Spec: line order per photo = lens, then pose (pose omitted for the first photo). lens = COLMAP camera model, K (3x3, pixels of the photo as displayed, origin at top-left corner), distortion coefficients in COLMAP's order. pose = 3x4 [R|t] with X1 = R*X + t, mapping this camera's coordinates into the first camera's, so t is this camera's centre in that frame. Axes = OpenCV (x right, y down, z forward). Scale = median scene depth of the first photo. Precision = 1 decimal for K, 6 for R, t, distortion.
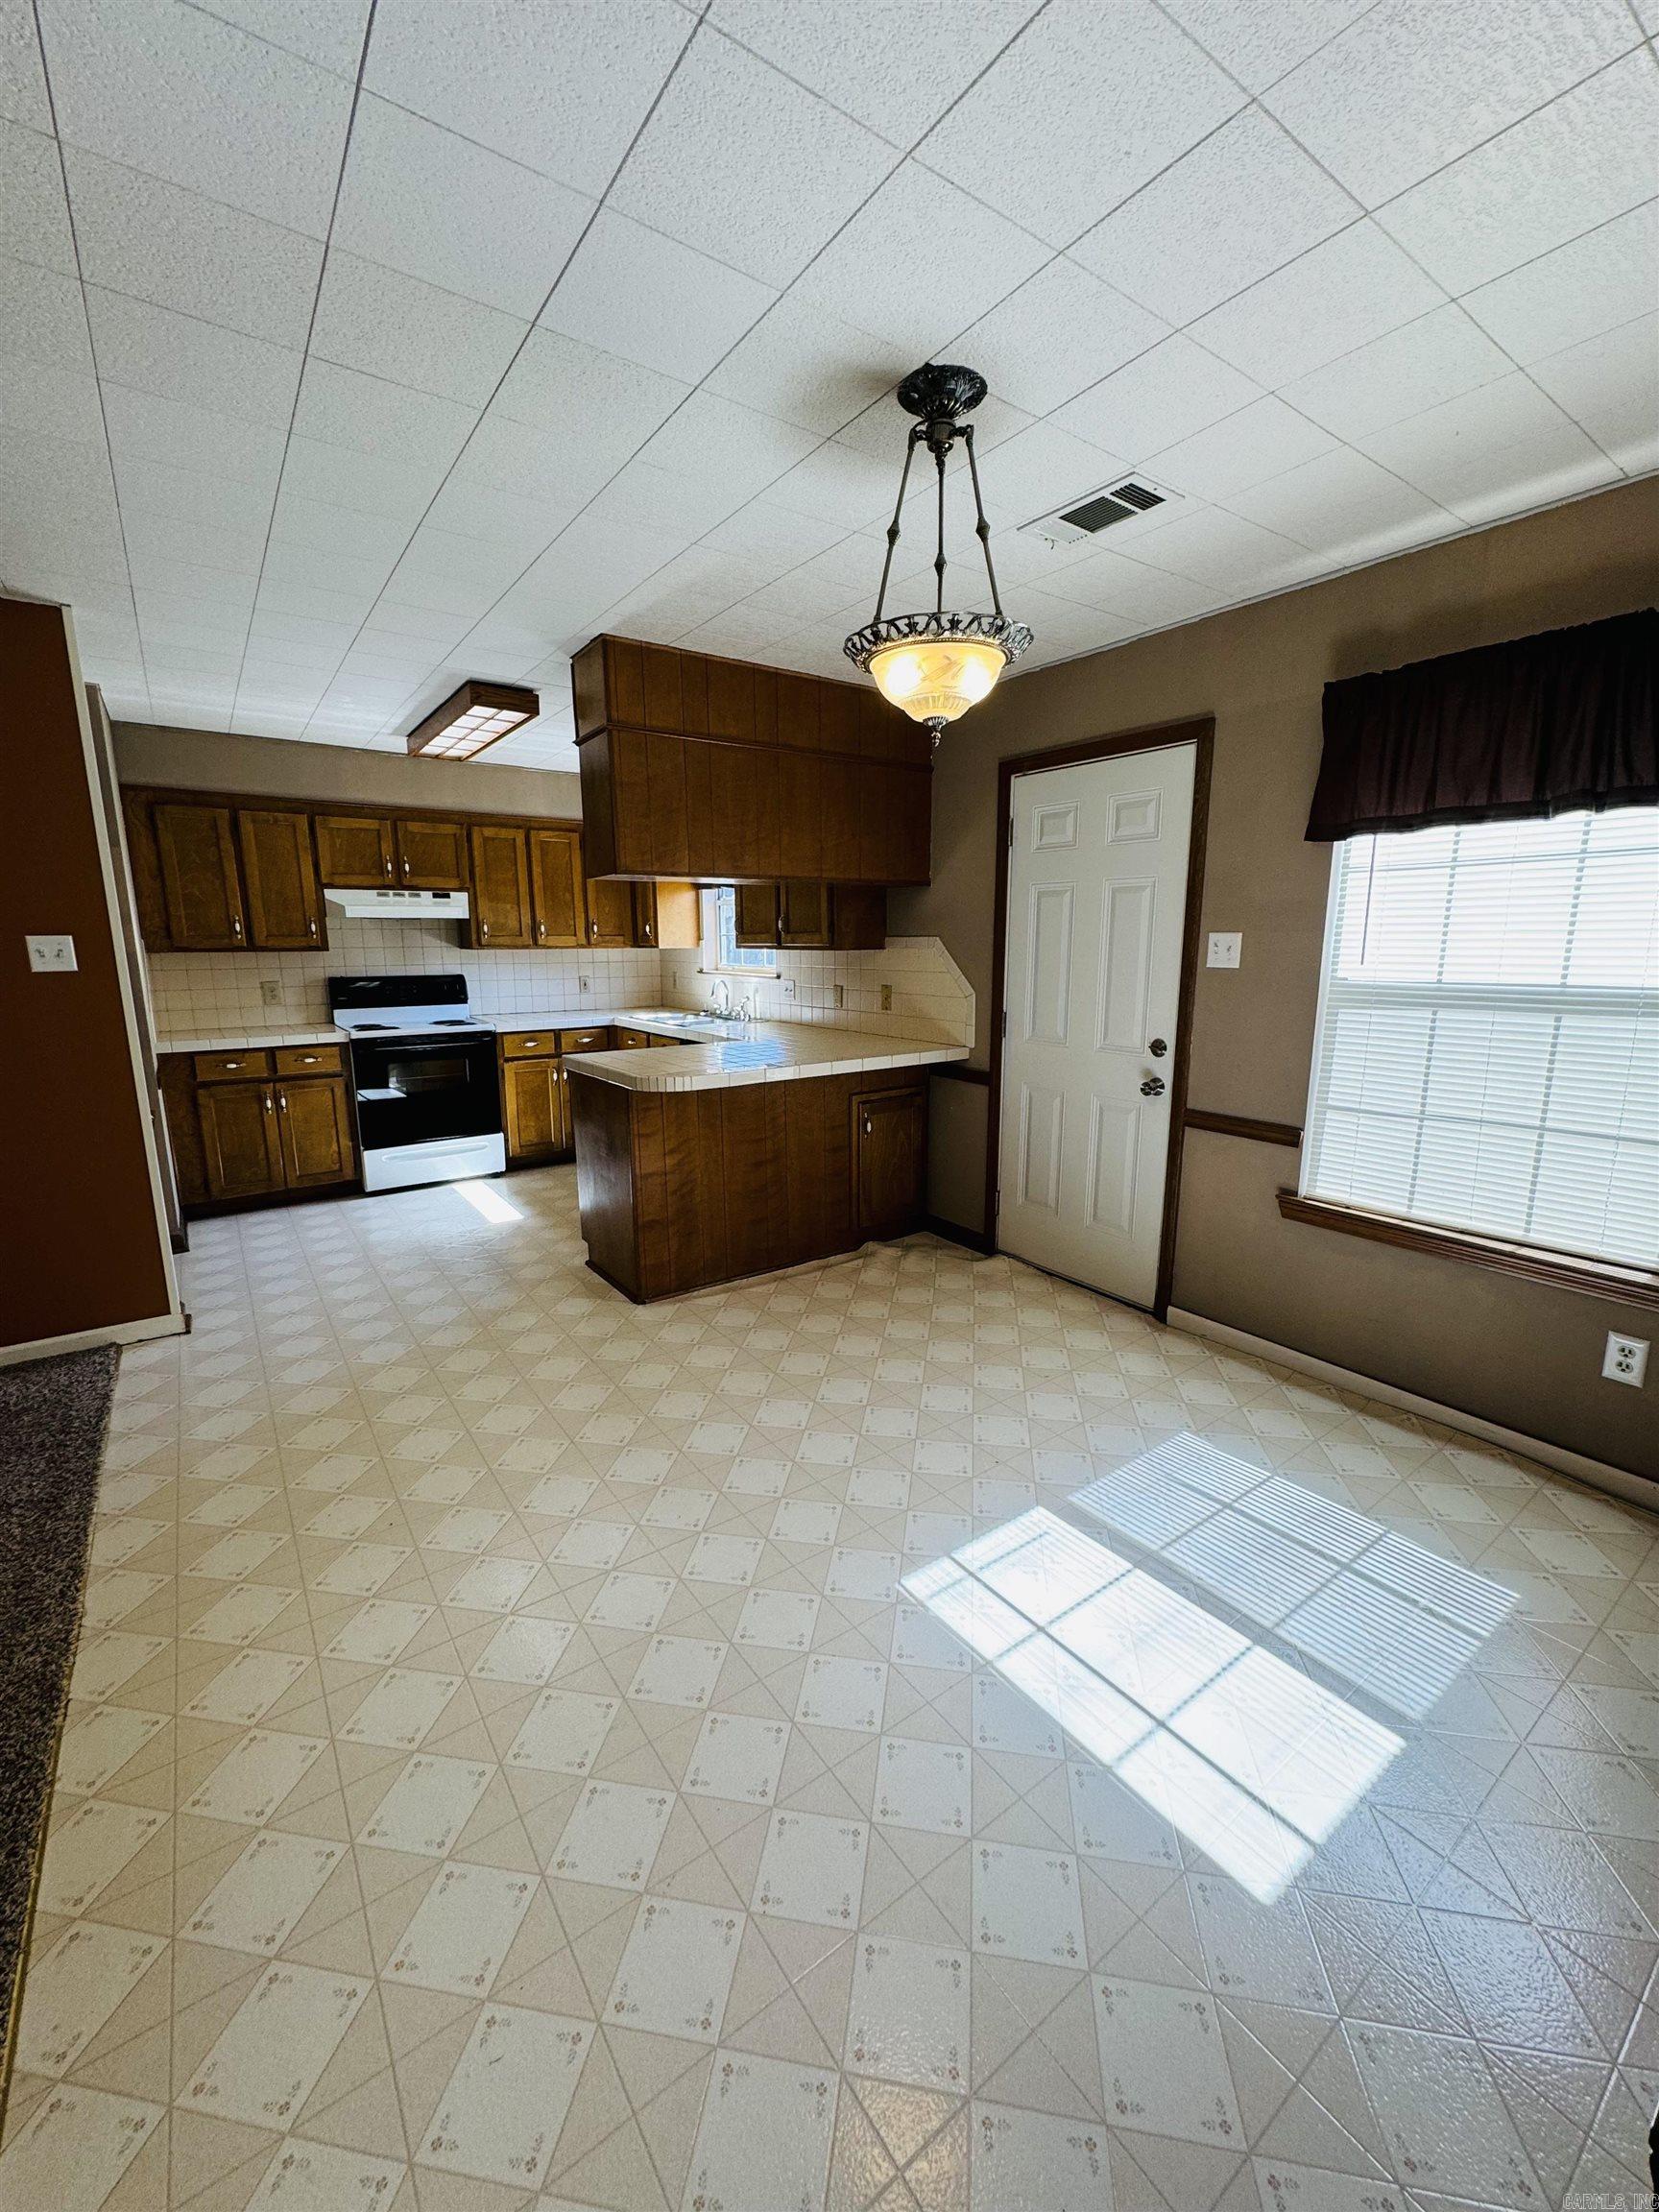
lens RADIAL K [[880.3, 0, 829.5], [0, 880.3, 1106.0], [0, 0, 1]] dist [-0.000183, 0.000066]
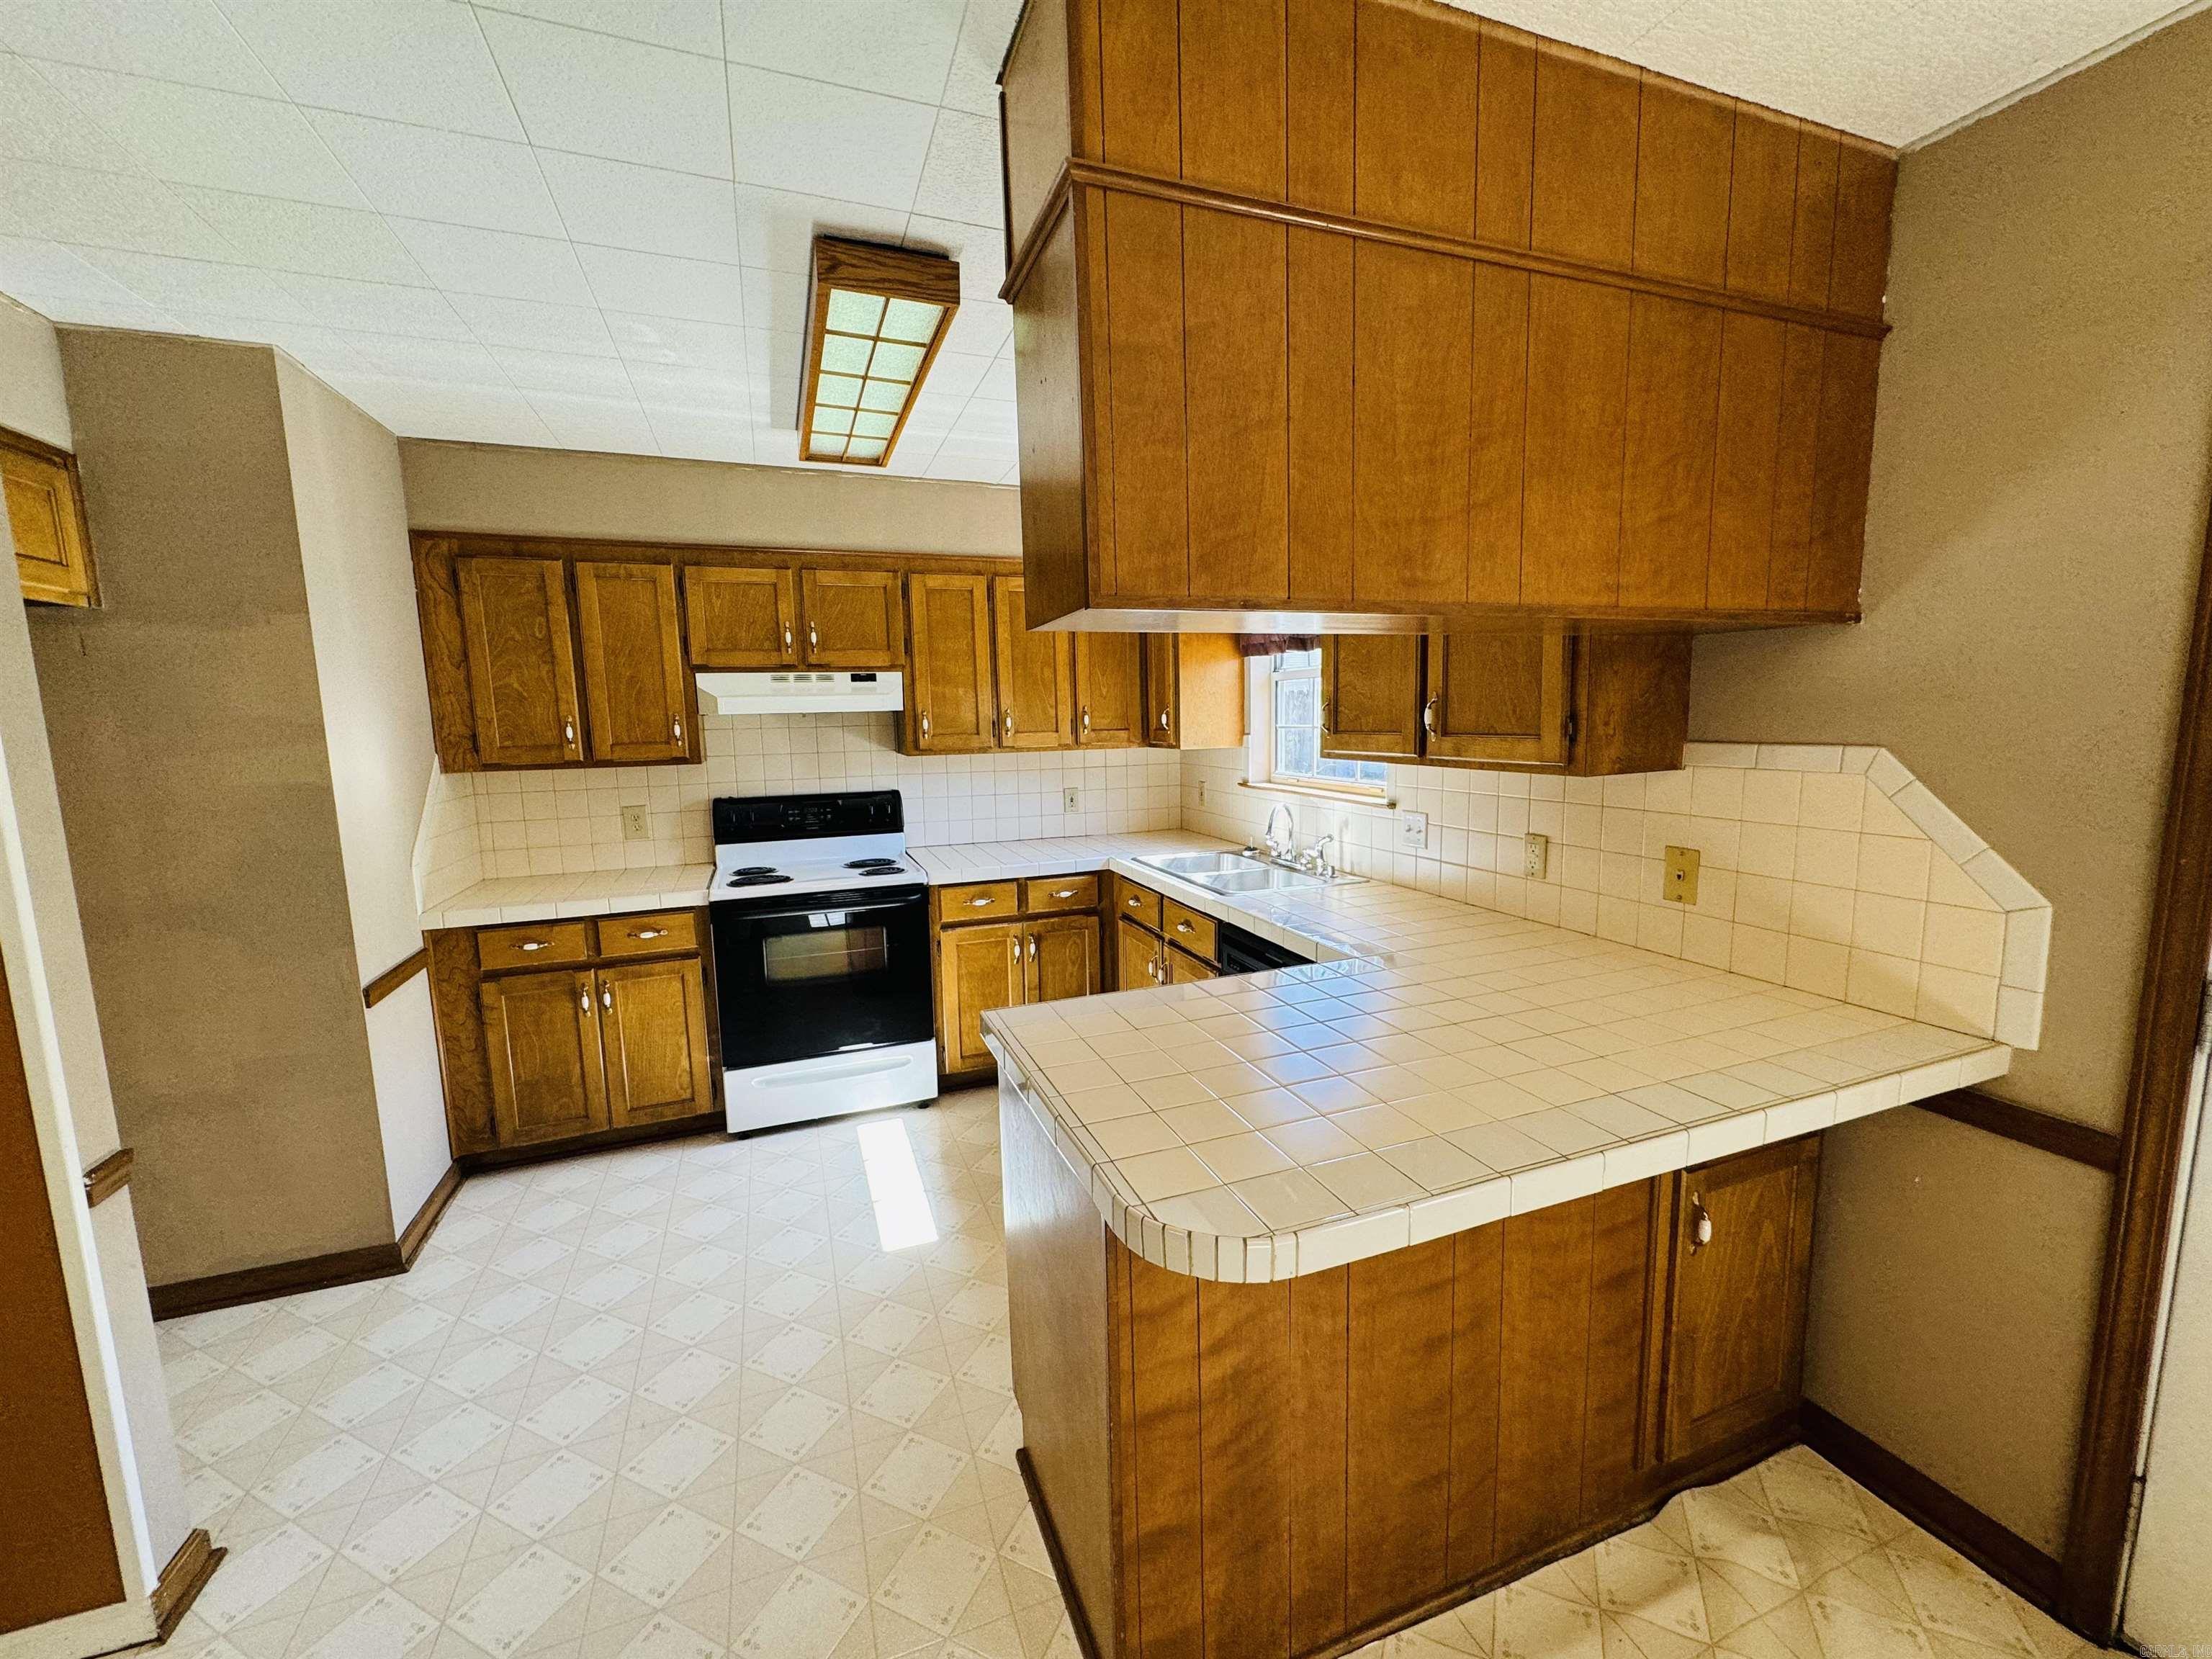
lens RADIAL K [[880.3, 0, 1102.5], [0, 880.3, 827.4], [0, 0, 1]] dist [-0.000183, 0.000066]
pose [[0.964731, 0.016929, -0.262694, -0.092367], [-0.031335, 0.998220, -0.050746, -0.102276], [0.261367, 0.057187, 0.963544, 0.430038]]
